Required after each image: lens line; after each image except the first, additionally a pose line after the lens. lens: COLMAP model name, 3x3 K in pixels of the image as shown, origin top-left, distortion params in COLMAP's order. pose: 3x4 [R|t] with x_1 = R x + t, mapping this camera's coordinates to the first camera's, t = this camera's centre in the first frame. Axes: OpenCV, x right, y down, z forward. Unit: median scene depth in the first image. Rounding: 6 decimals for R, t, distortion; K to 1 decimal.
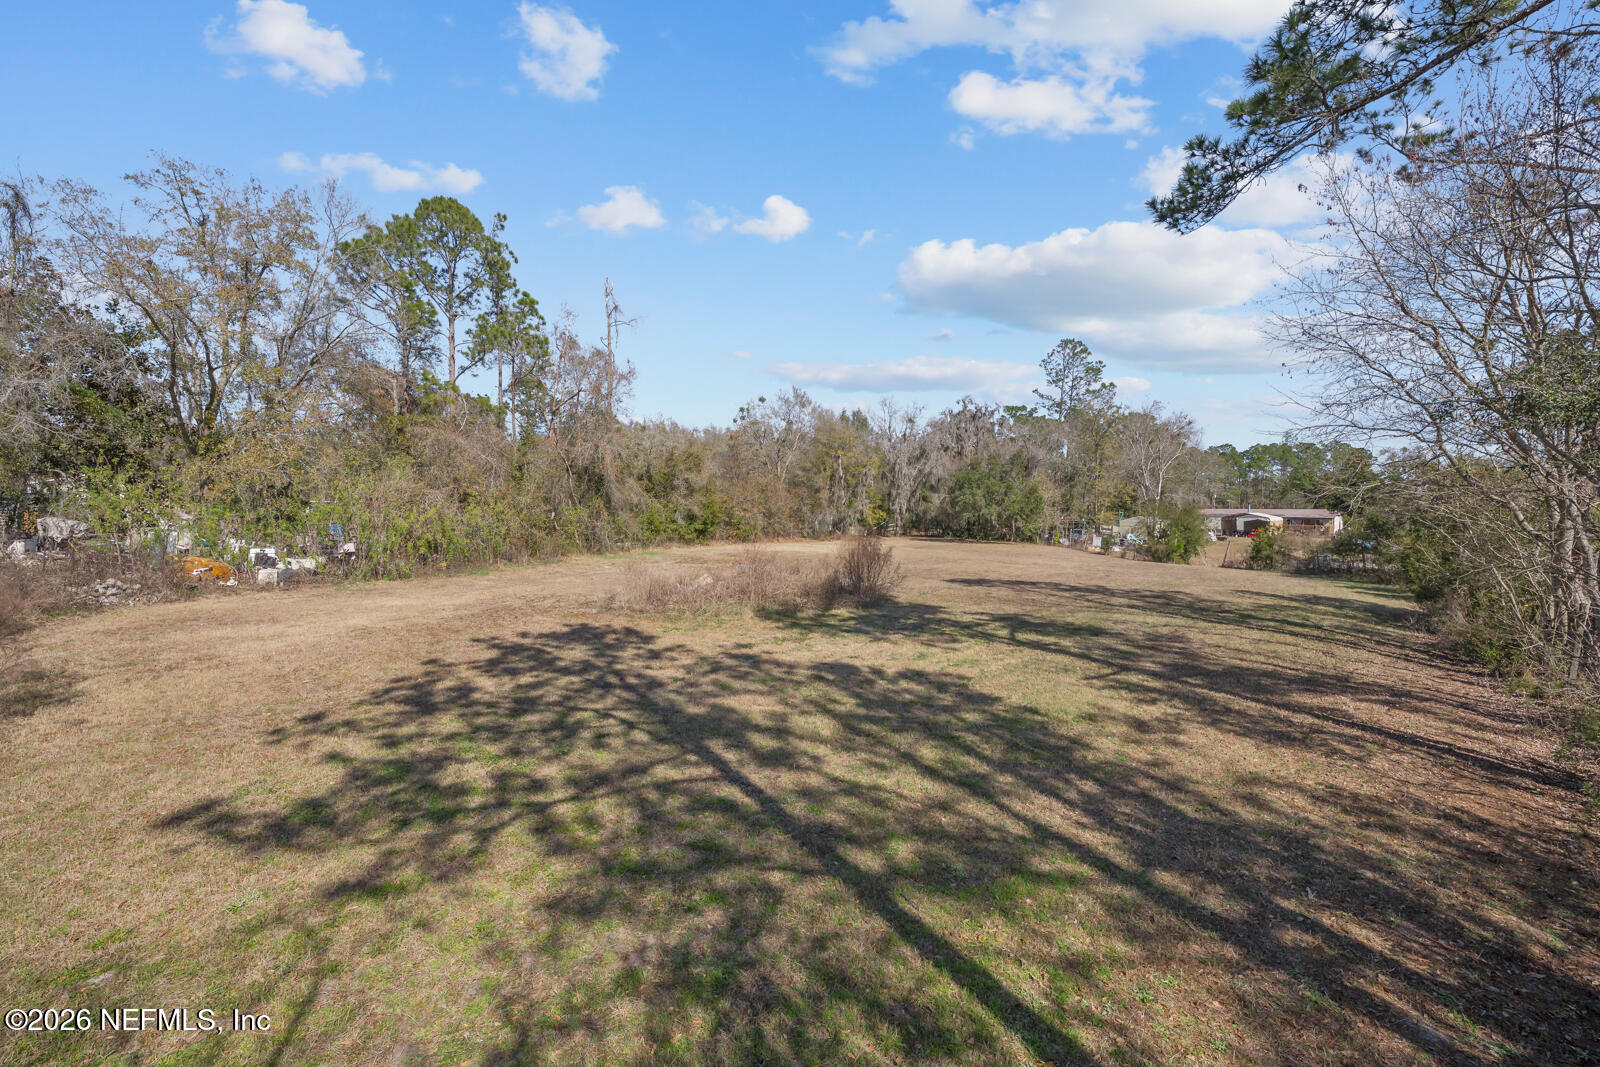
lens RADIAL K [[645.8, 0, 801.9], [0, 645.8, 530.5], [0, 0, 1]] dist [-0.001731, 0.000048]
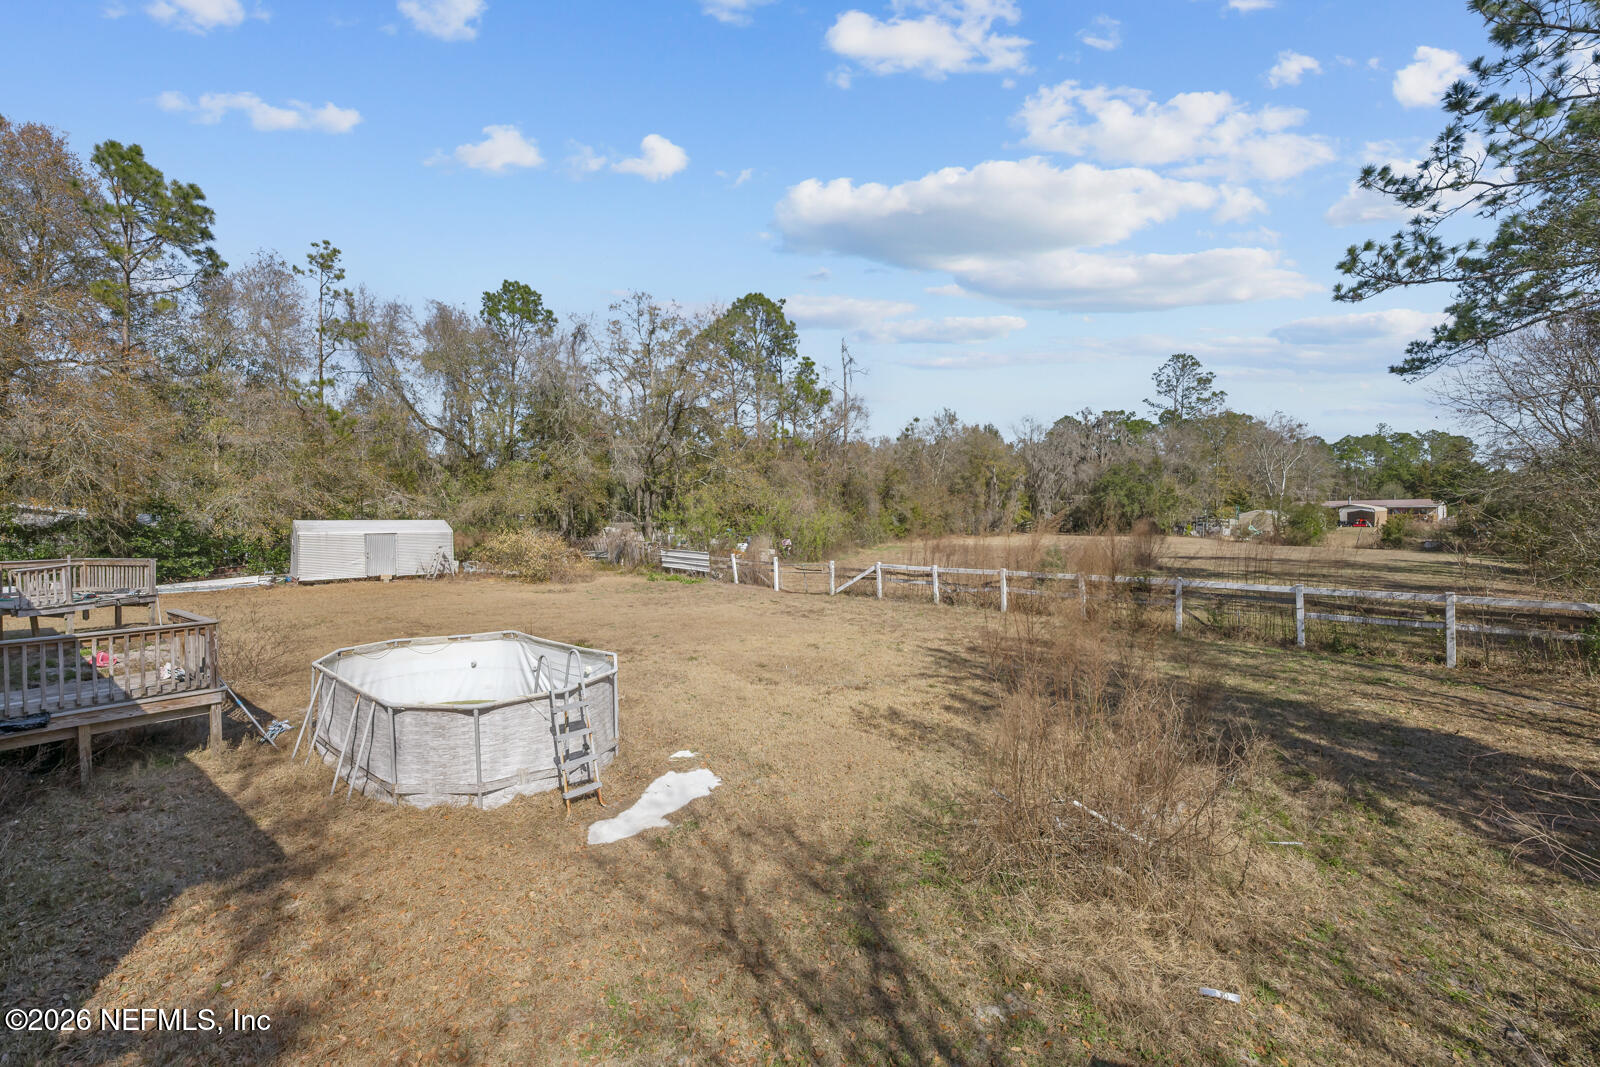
lens RADIAL K [[645.8, 0, 794.5], [0, 645.8, 528.6], [0, 0, 1]] dist [-0.001731, 0.000048]
pose [[0.996072, -0.022725, -0.085579, -0.165201], [0.022027, 0.999716, -0.009088, 0.002590], [0.085761, 0.007167, 0.996290, -0.172863]]
